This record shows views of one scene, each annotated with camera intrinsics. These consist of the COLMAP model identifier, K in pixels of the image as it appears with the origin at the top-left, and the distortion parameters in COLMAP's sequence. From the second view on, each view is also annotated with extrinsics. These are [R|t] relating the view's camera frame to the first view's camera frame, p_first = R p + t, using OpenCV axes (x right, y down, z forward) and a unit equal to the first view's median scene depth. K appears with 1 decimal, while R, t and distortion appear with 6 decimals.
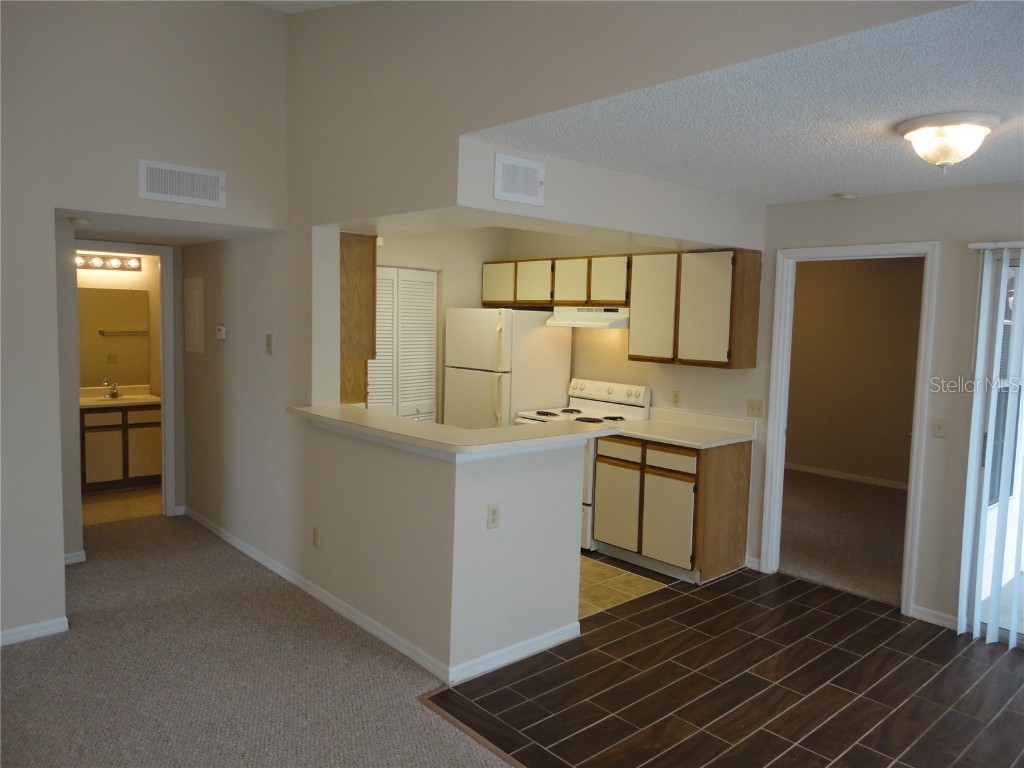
lens RADIAL K [[736.8, 0, 509.5], [0, 736.8, 378.7], [0, 0, 1]] dist [-0.011582, 0.004643]
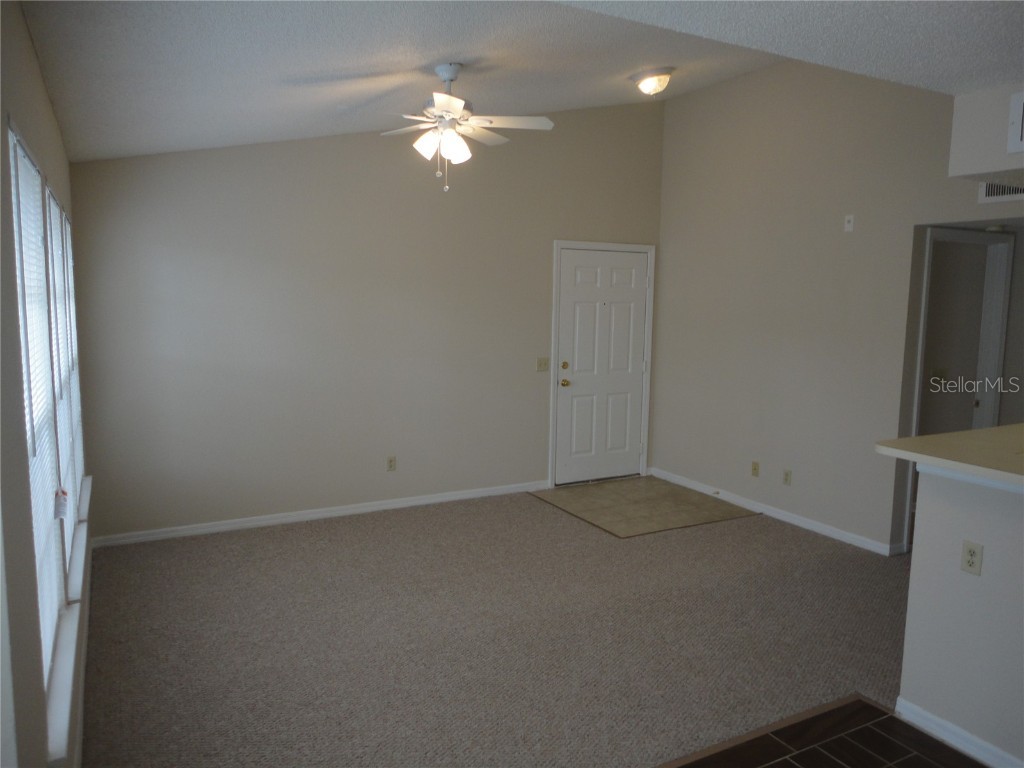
lens RADIAL K [[736.8, 0, 509.5], [0, 736.8, 378.7], [0, 0, 1]] dist [-0.011582, 0.004643]
pose [[-0.231286, 0.083251, -0.969317, 0.610583], [-0.103788, 0.988535, 0.109666, -0.027954], [0.967334, 0.125967, -0.219994, 0.484739]]
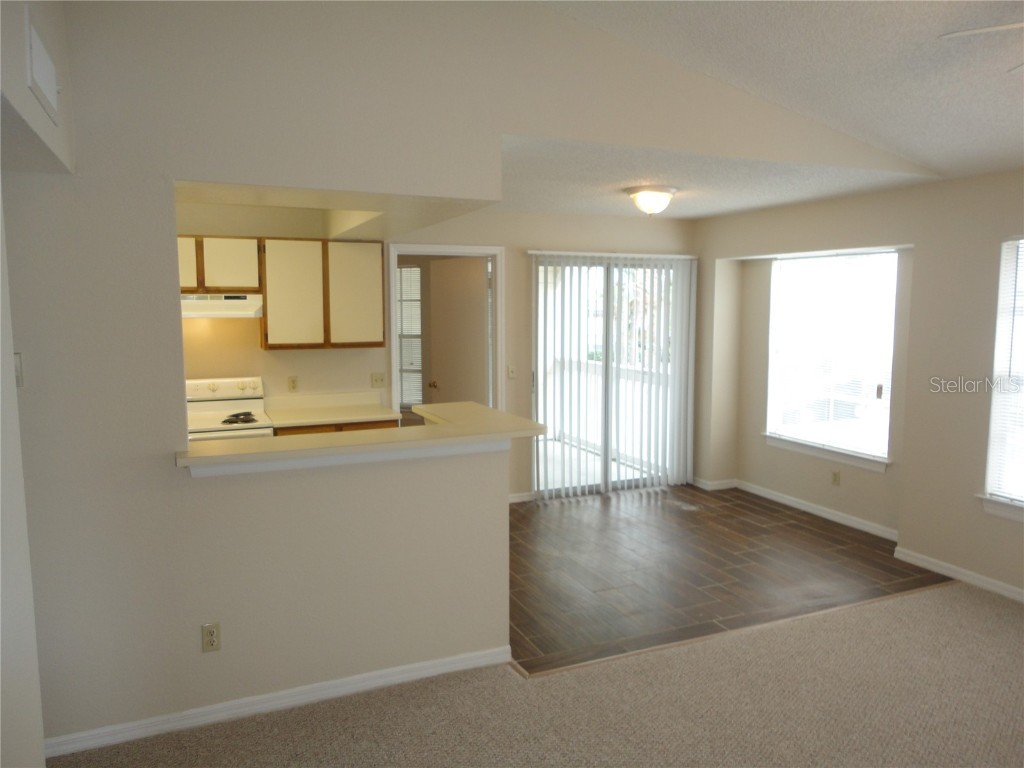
lens RADIAL K [[736.8, 0, 509.5], [0, 736.8, 378.7], [0, 0, 1]] dist [-0.011582, 0.004643]
pose [[0.319467, -0.122751, 0.939613, -0.716122], [0.092777, 0.990862, 0.097902, -0.058854], [-0.943045, 0.055898, 0.327936, 0.447032]]
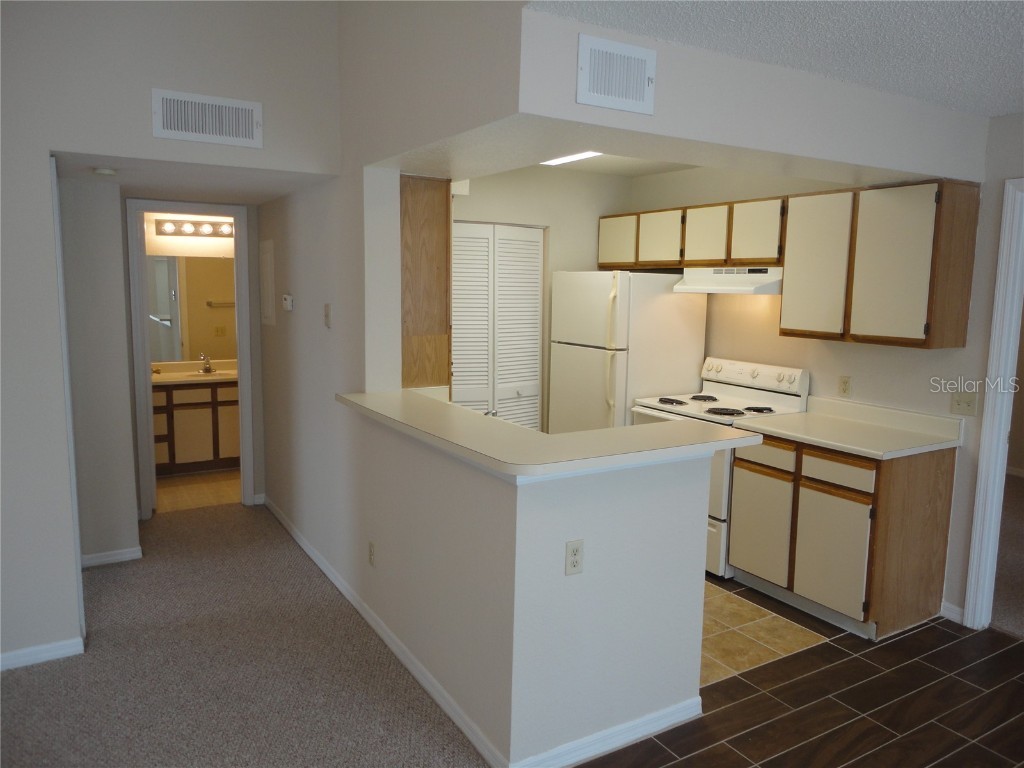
lens RADIAL K [[736.1, 0, 510.1], [0, 736.1, 377.8], [0, 0, 1]] dist [0.002315, -0.008388]
pose [[0.981400, 0.013547, -0.191497, 0.036790], [-0.006121, 0.999208, 0.039316, -0.010705], [0.191878, -0.037413, 0.980705, 0.214377]]
